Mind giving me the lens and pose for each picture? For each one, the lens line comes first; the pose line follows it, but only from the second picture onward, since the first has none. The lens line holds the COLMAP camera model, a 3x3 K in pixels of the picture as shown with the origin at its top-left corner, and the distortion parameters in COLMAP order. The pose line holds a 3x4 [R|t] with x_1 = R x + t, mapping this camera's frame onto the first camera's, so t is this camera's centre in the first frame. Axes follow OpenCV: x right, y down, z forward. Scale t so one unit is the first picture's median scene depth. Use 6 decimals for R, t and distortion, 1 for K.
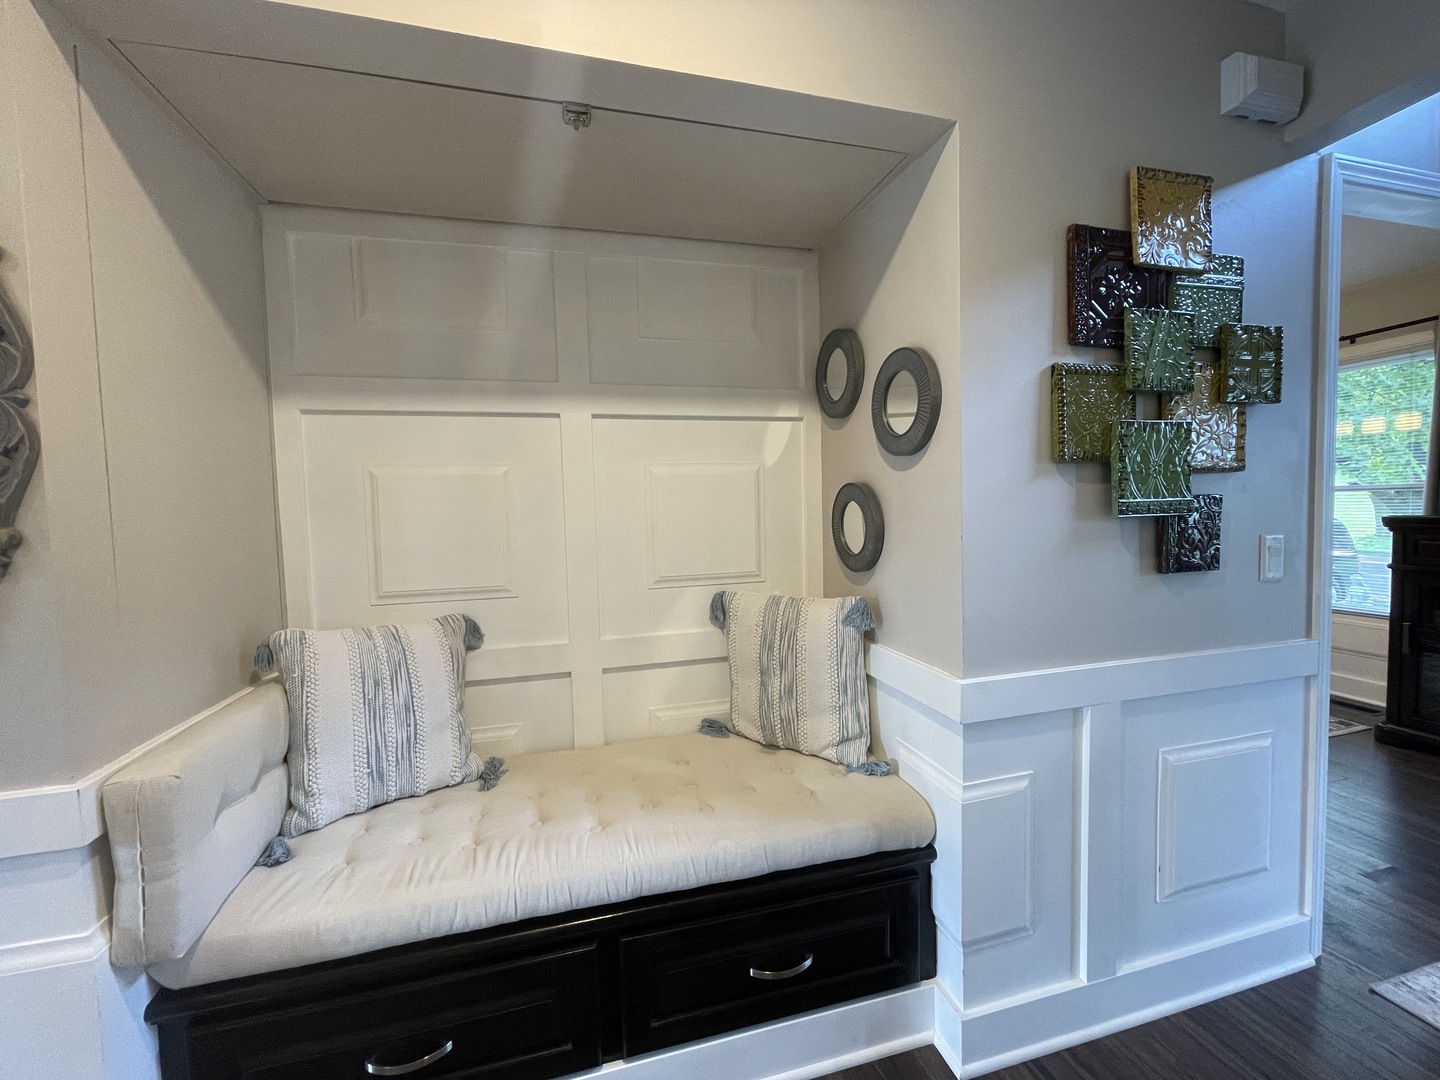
lens RADIAL K [[570.1, 0, 719.0], [0, 570.1, 538.6], [0, 0, 1]] dist [-0.001922, 0.000345]
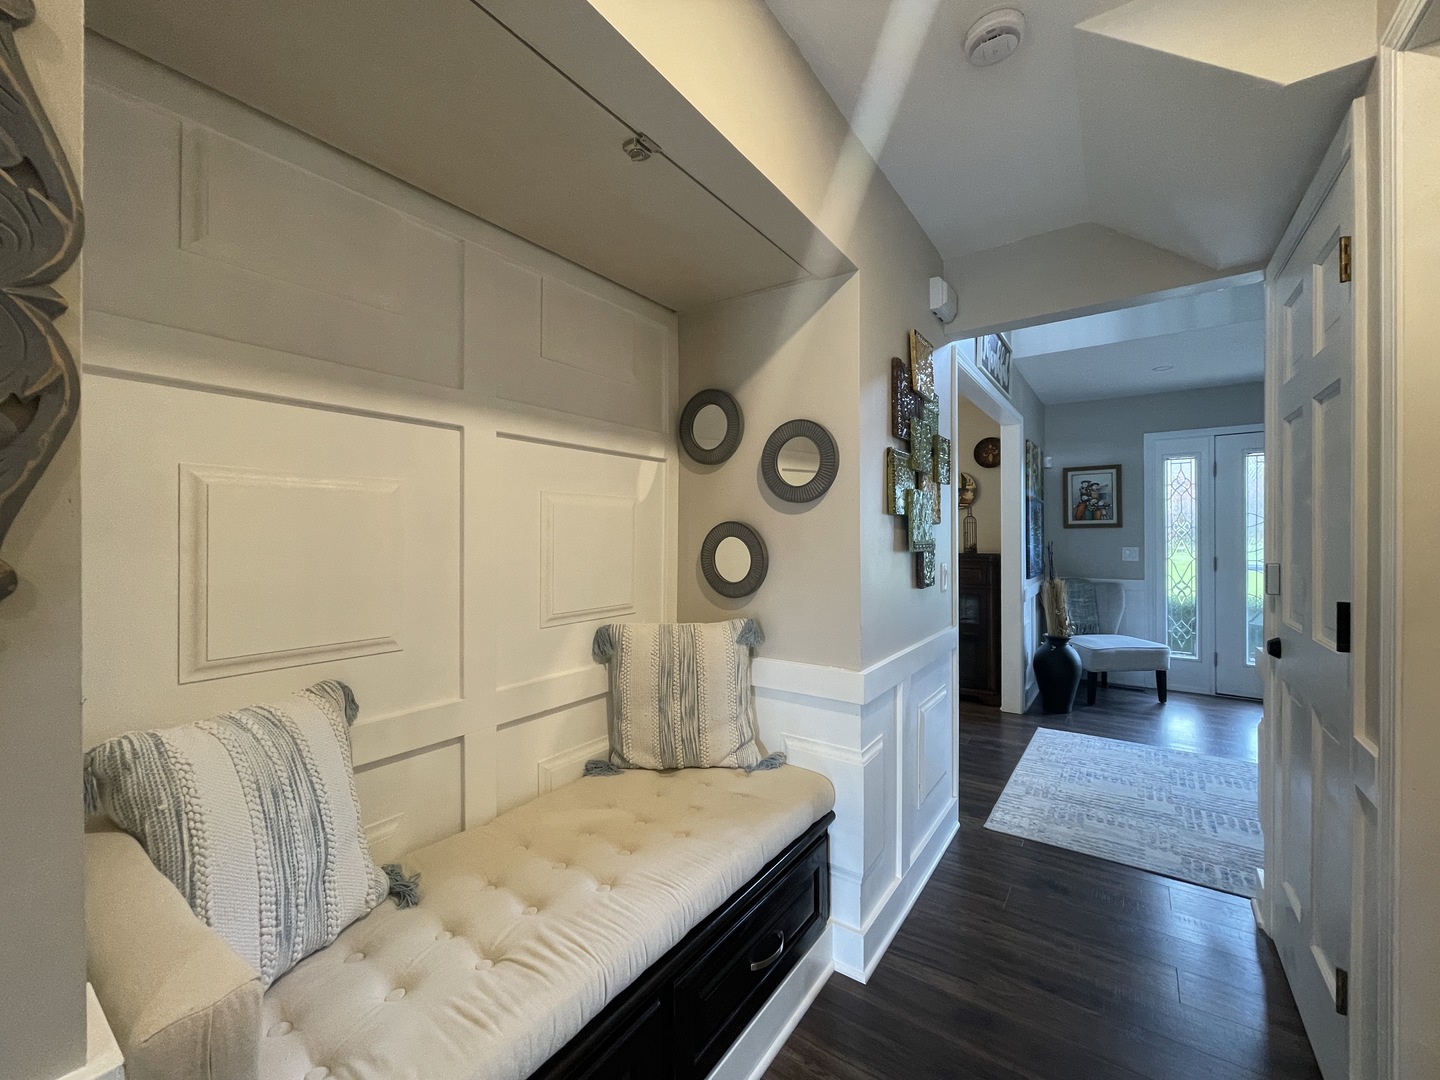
lens RADIAL K [[570.1, 0, 720.5], [0, 570.1, 540.4], [0, 0, 1]] dist [-0.001922, 0.000345]
pose [[0.775685, 0.019405, 0.630822, -0.533803], [0.017317, 0.998496, -0.052010, 0.000574], [-0.630883, 0.051267, 0.774182, 0.116304]]
